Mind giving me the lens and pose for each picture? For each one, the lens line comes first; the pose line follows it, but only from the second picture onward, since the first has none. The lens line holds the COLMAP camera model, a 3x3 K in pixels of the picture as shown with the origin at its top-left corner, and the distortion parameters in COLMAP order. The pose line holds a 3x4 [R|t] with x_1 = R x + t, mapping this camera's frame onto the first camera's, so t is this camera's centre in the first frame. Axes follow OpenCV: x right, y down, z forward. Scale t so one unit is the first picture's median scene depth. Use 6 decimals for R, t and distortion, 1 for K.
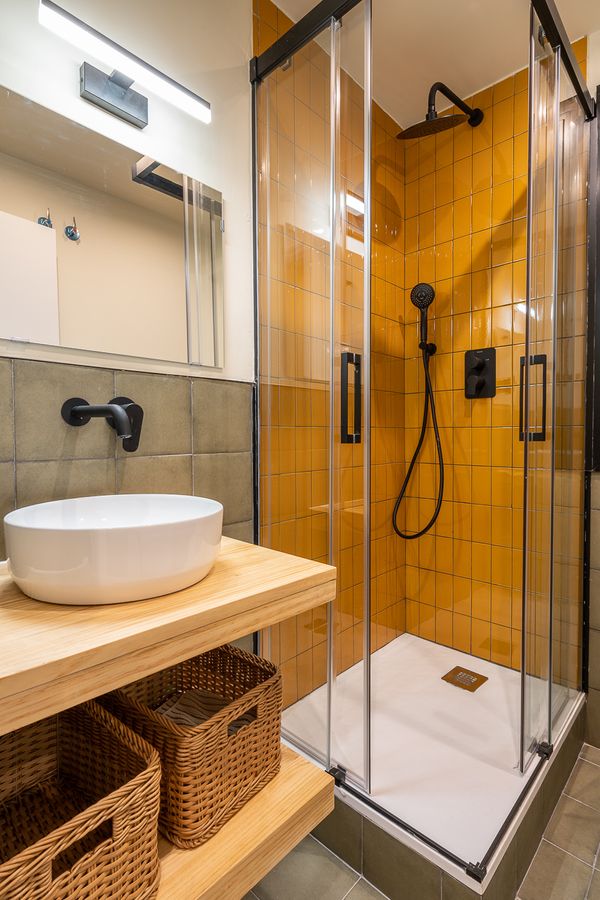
lens RADIAL K [[452.4, 0, 301.8], [0, 452.4, 447.4], [0, 0, 1]] dist [0.001313, 0.001426]
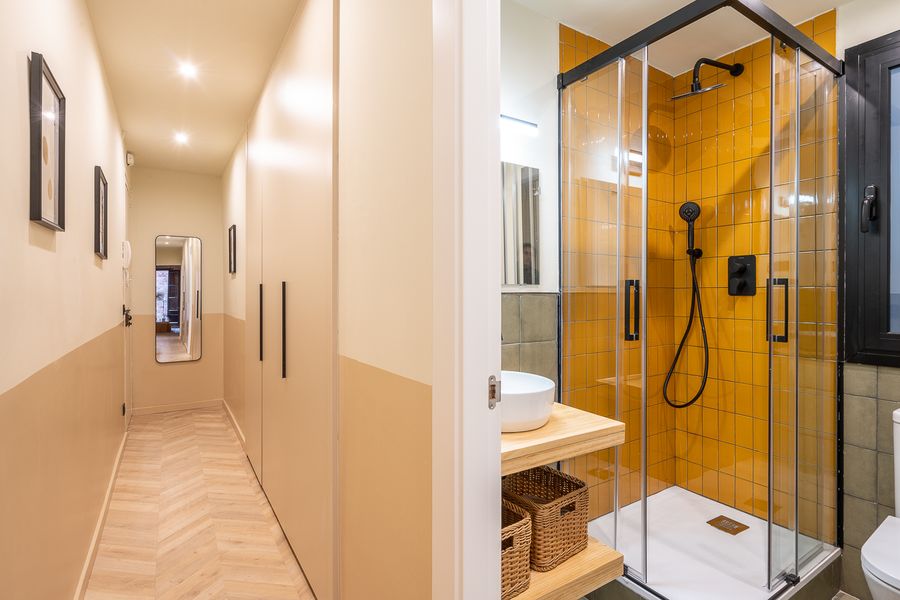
lens RADIAL K [[452.4, 0, 441.6], [0, 452.4, 294.4], [0, 0, 1]] dist [0.001313, 0.001426]
pose [[0.966650, 0.003505, -0.256079, -0.096429], [-0.008195, 0.999818, -0.017251, -0.108959], [0.255972, 0.018775, 0.966502, -0.494271]]
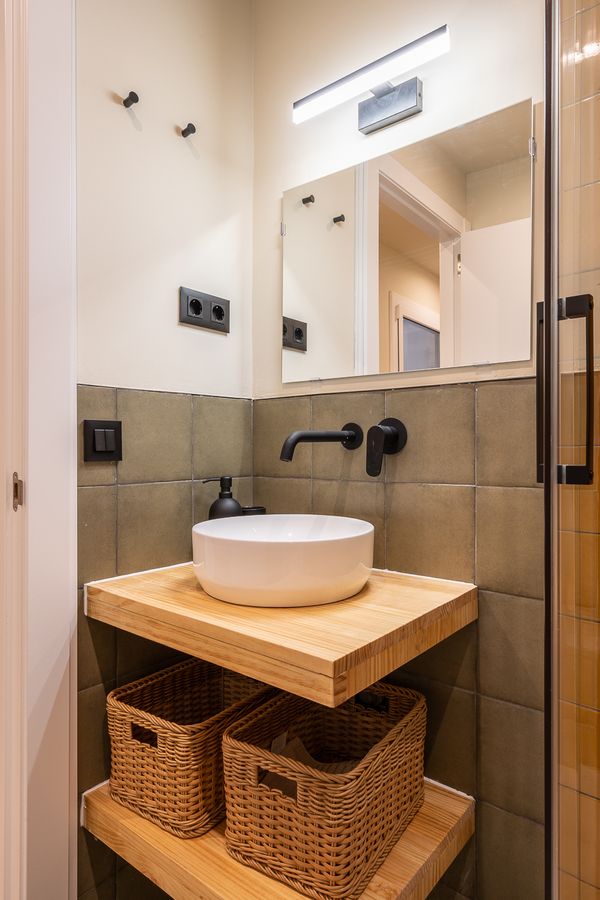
lens RADIAL K [[561.5, 0, 300.0], [0, 561.5, 450.0], [0, 0, 1]] dist [0.011316, 0.001540]
pose [[0.062027, 0.005129, -0.998061, 0.599015], [-0.029526, 0.999559, 0.003302, -0.034220], [0.997638, 0.029264, 0.062151, 0.586590]]
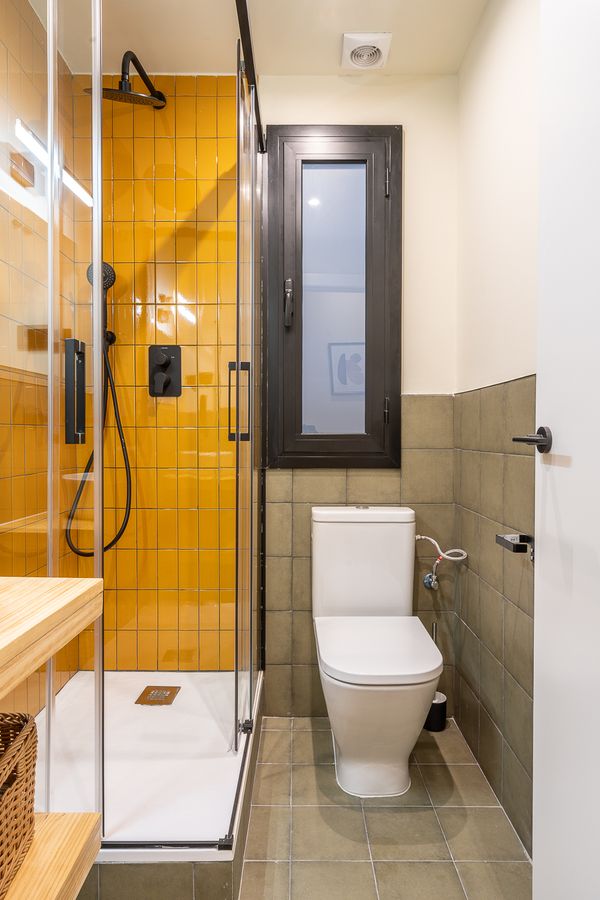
lens RADIAL K [[561.5, 0, 300.0], [0, 561.5, 450.0], [0, 0, 1]] dist [0.011316, 0.001540]
pose [[0.727635, -0.012694, 0.685848, -0.270980], [0.015593, 0.999876, 0.001962, 0.006327], [-0.685788, 0.009267, 0.727743, -0.066815]]
